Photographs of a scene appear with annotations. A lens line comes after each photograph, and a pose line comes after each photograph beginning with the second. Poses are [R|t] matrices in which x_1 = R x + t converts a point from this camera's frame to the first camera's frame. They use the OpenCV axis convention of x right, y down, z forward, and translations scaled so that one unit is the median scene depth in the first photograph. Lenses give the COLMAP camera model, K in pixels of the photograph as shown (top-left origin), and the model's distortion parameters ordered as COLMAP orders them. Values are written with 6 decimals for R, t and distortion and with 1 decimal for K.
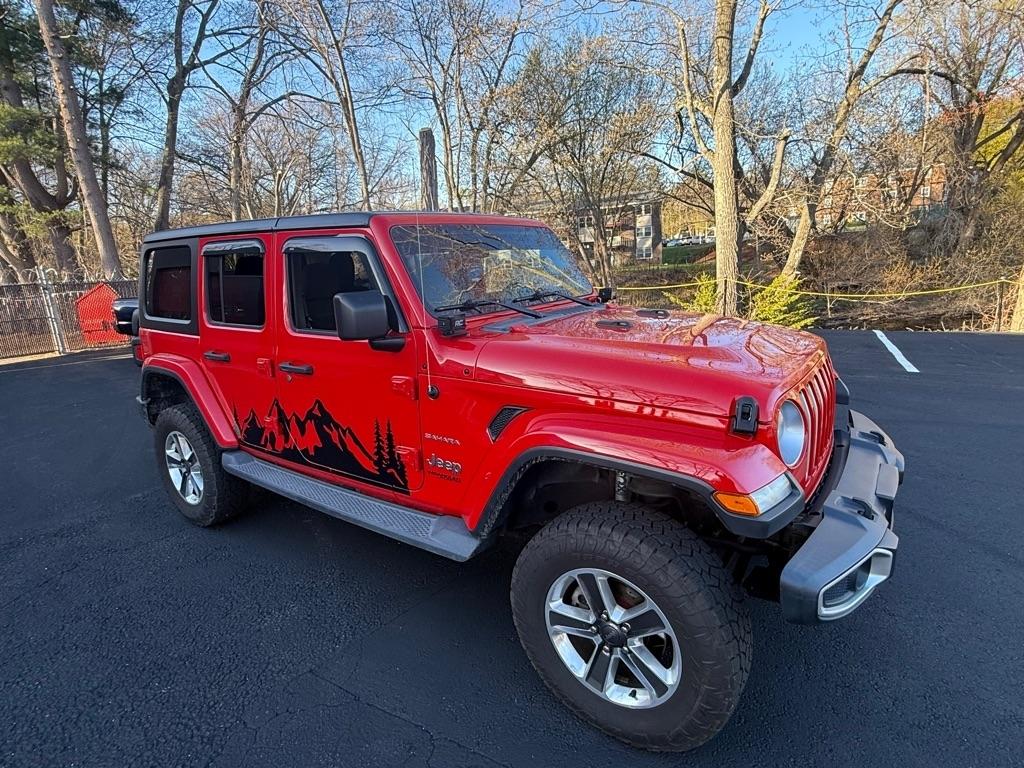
lens RADIAL K [[540.6, 0, 502.6], [0, 540.6, 387.6], [0, 0, 1]] dist [-0.014383, 0.002630]
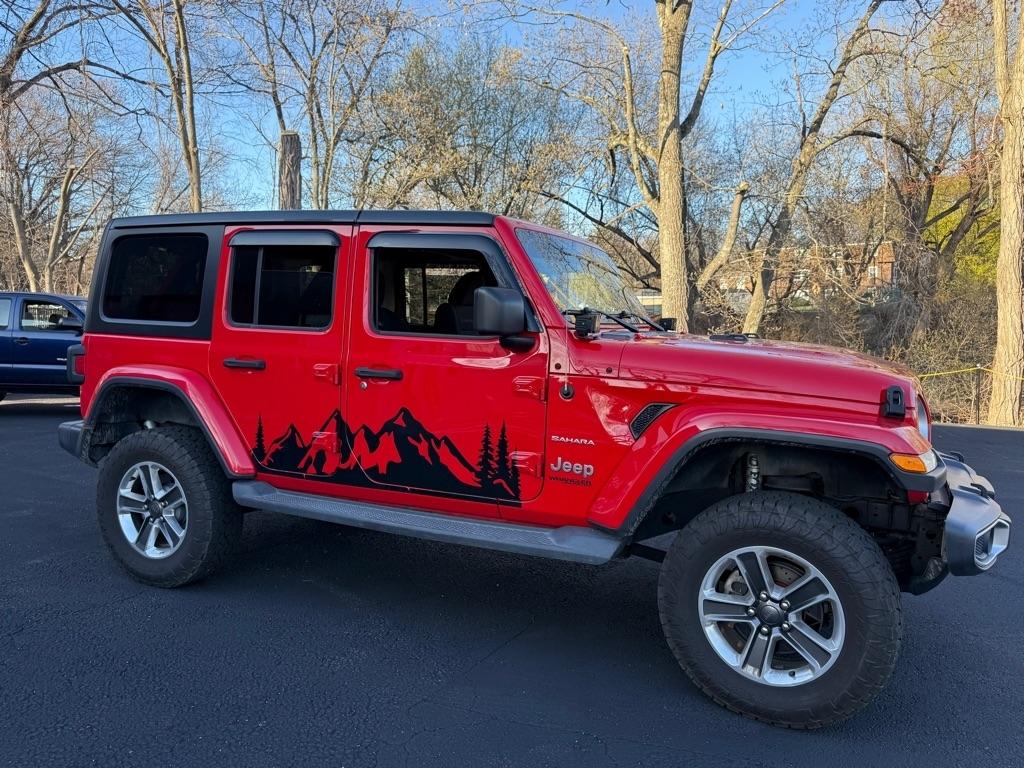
lens RADIAL K [[761.0, 0, 512.0], [0, 761.0, 384.0], [0, 0, 1]] dist [0.076822, -0.132172]
pose [[0.976463, 0.049128, 0.210015, -0.412167], [-0.016181, 0.987655, -0.155806, 0.169460], [-0.215077, 0.148741, 0.965204, -0.265984]]
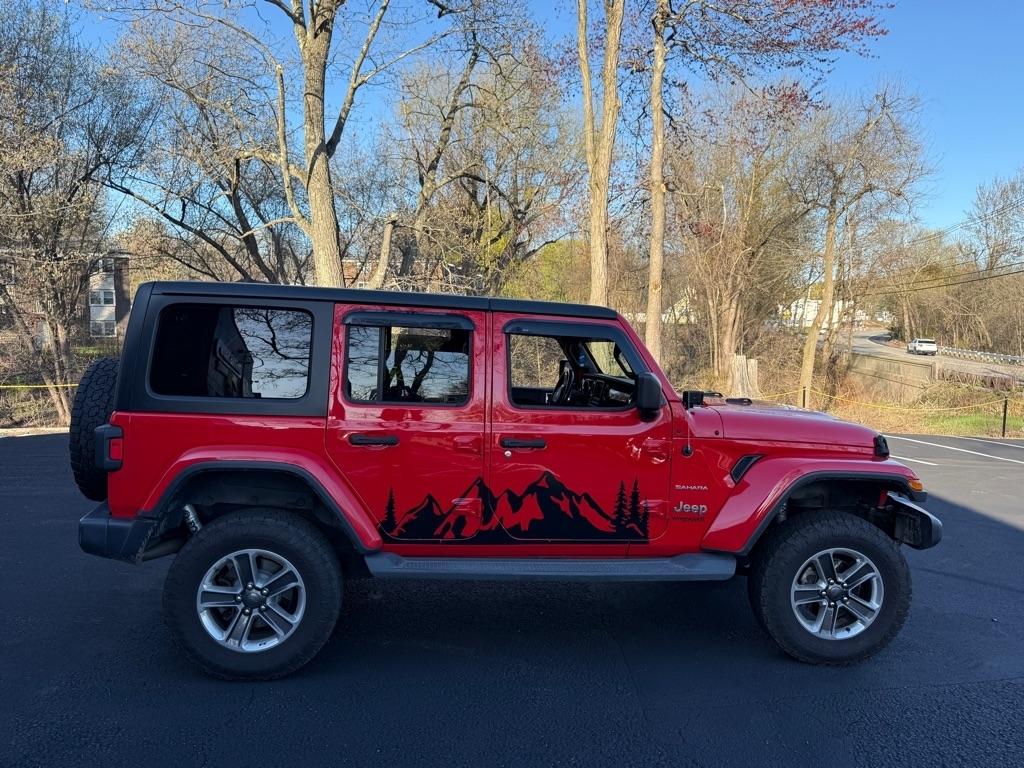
lens RADIAL K [[761.0, 0, 512.0], [0, 761.0, 384.0], [0, 0, 1]] dist [0.076822, -0.132172]
pose [[0.722347, 0.027491, 0.690984, -1.346112], [0.099086, 0.984784, -0.142764, 0.056266], [-0.684395, 0.171592, 0.708632, -0.034775]]
